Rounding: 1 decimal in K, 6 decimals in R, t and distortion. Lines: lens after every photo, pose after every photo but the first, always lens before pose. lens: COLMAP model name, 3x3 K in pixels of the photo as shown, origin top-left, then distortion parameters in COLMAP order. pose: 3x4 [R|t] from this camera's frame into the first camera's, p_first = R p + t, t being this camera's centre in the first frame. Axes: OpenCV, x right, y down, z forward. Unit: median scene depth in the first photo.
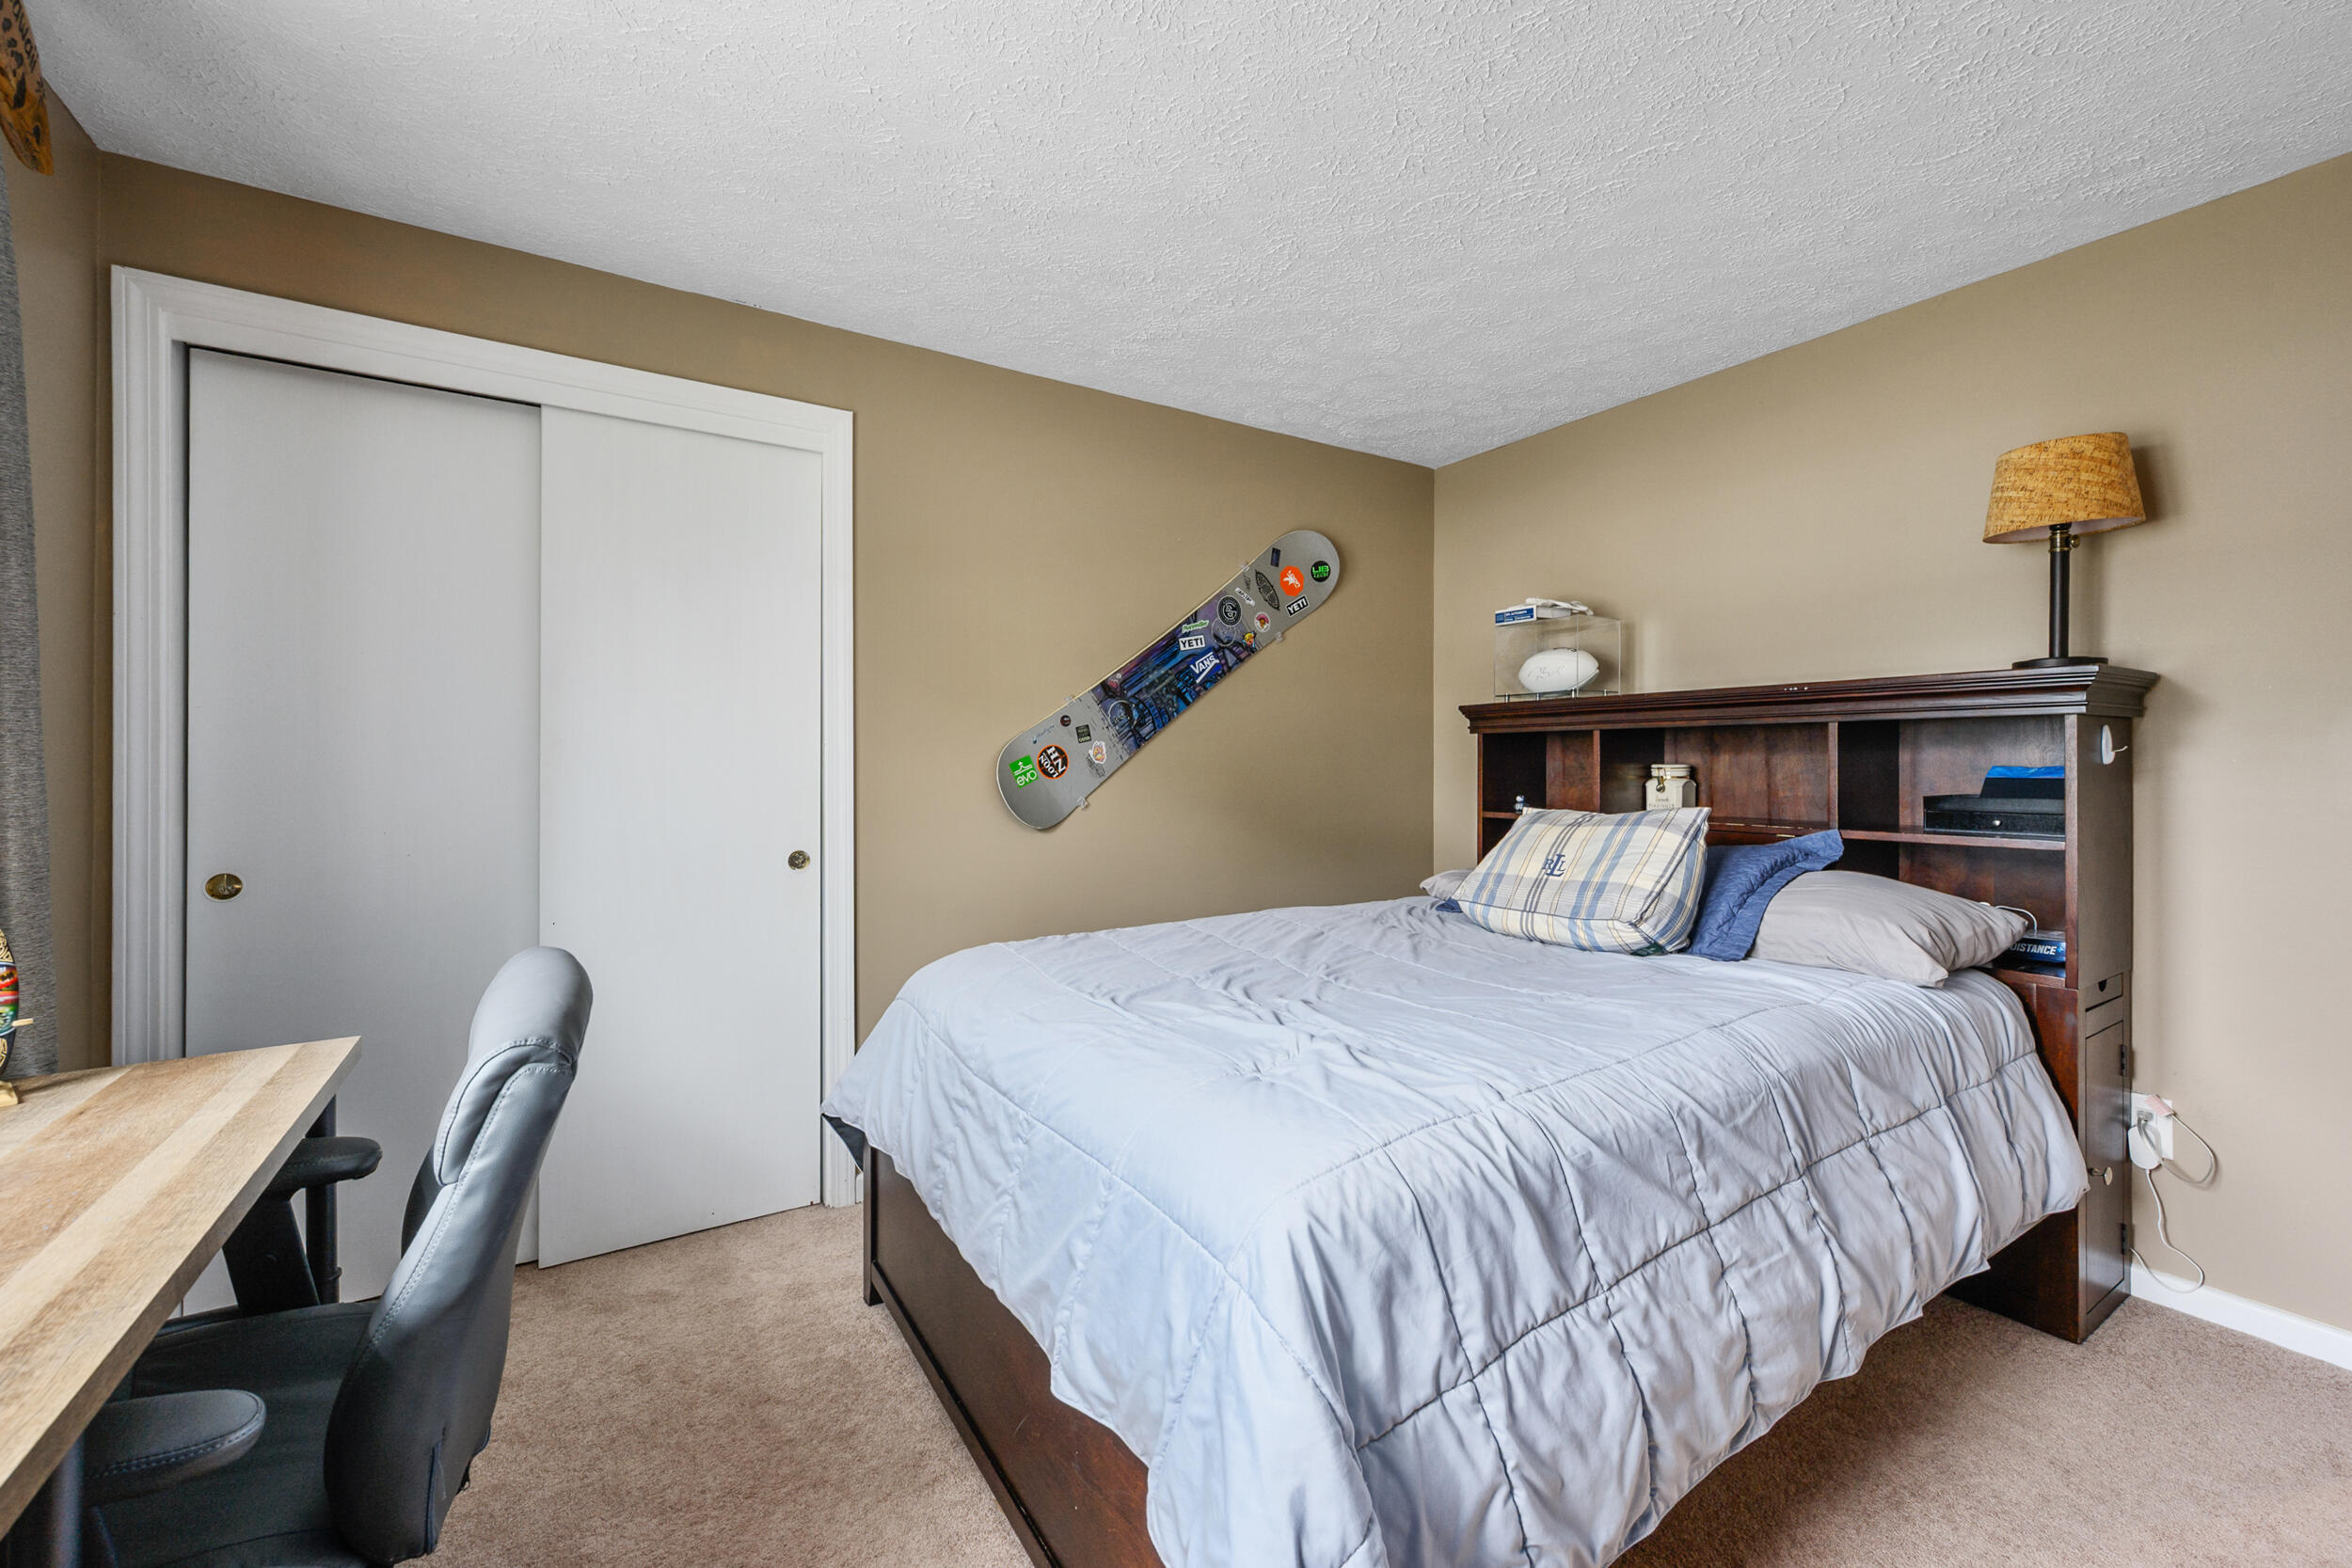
lens RADIAL K [[946.6, 0, 1177.2], [0, 946.6, 767.7], [0, 0, 1]] dist [0.001255, 0.000082]
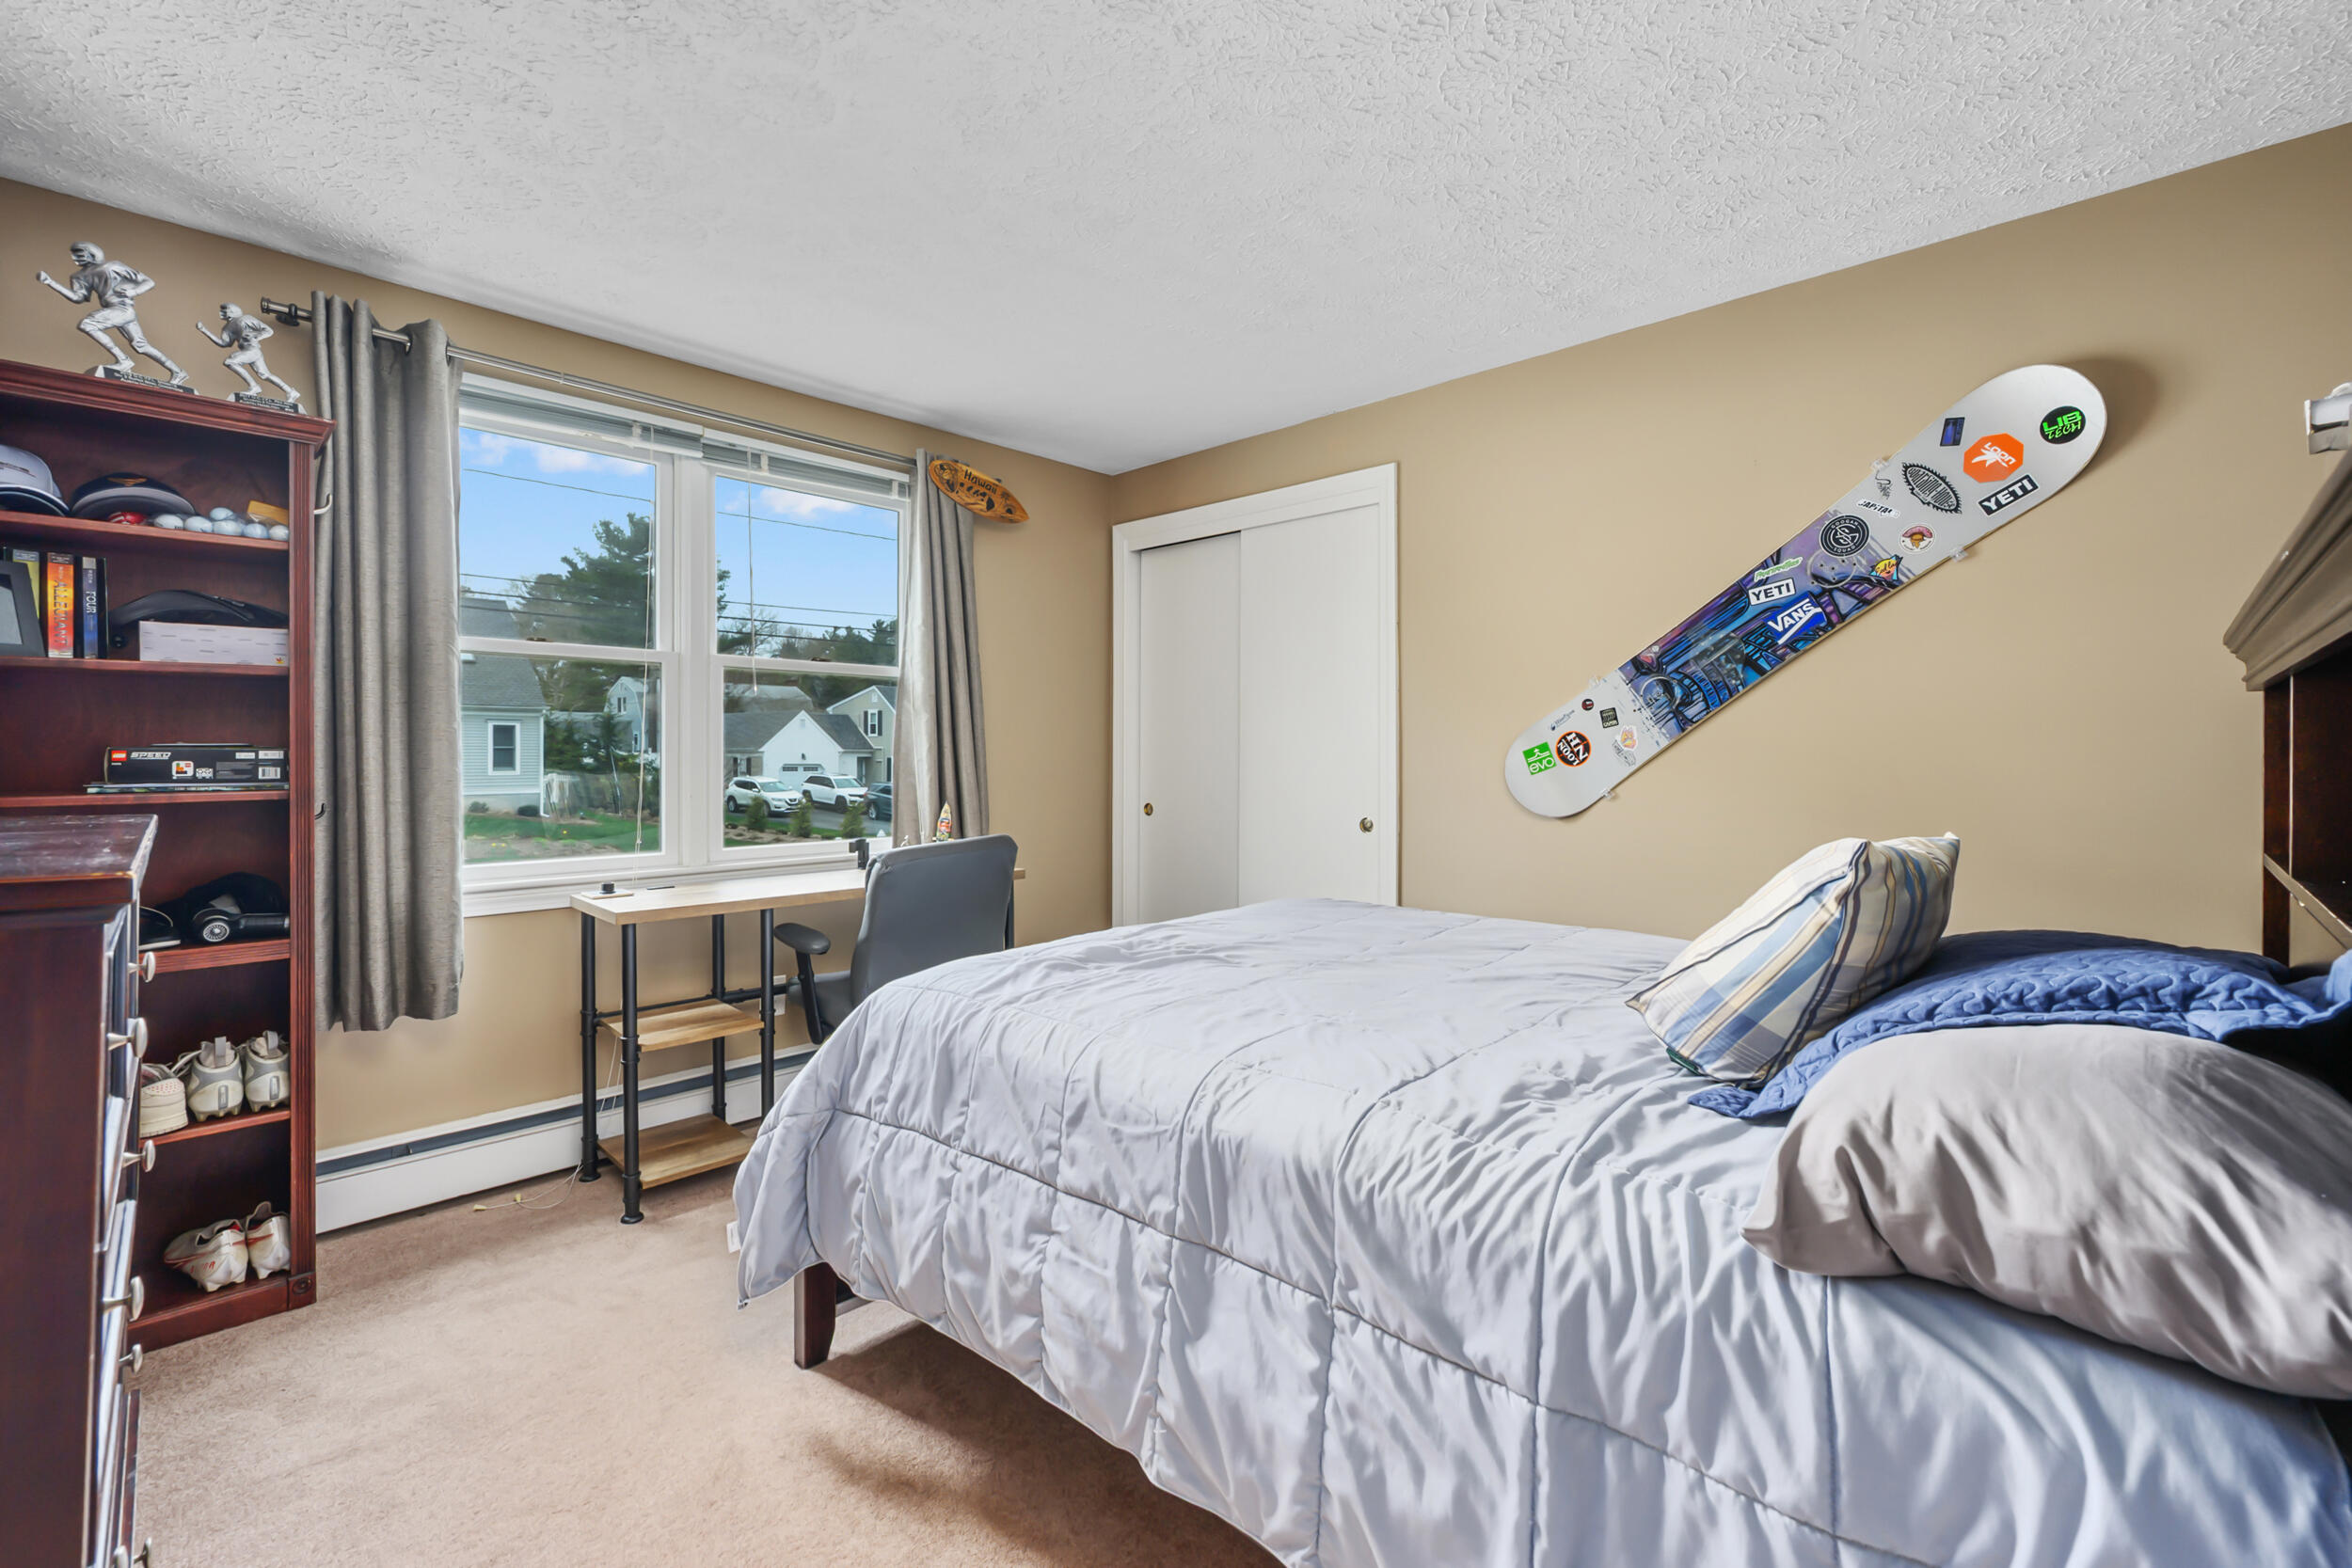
lens RADIAL K [[992.3, 0, 1179.0], [0, 992.3, 750.6], [0, 0, 1]] dist [0.000291, -0.000025]
pose [[0.233000, 0.005523, -0.972461, 0.689171], [-0.002846, 0.999983, 0.004997, -0.007496], [0.972473, 0.001603, 0.233012, 0.356215]]
